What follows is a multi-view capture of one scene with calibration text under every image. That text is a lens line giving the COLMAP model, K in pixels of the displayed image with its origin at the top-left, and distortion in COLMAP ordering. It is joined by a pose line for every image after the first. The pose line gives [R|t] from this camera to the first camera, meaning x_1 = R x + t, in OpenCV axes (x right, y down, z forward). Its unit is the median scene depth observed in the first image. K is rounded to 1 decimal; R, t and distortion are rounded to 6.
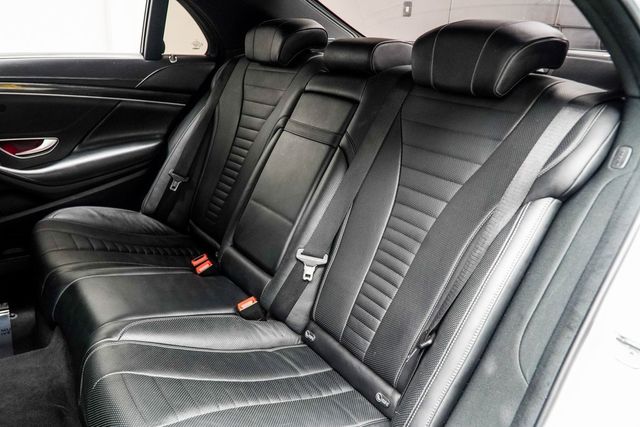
lens RADIAL K [[511.6, 0, 317.9], [0, 511.6, 214.9], [0, 0, 1]] dist [-0.028927, 0.004612]
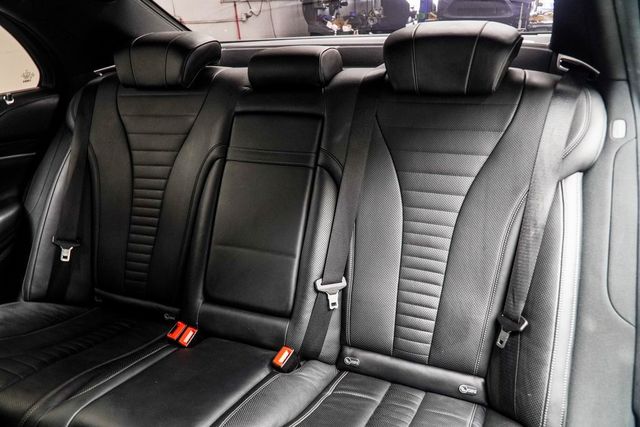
lens RADIAL K [[511.6, 0, 319.8], [0, 511.6, 214.4], [0, 0, 1]] dist [-0.028927, 0.004612]
pose [[0.847893, -0.271673, 0.455271, -0.412203], [0.253740, 0.961937, 0.101451, -0.140324], [-0.465504, 0.029502, 0.884554, 0.149405]]
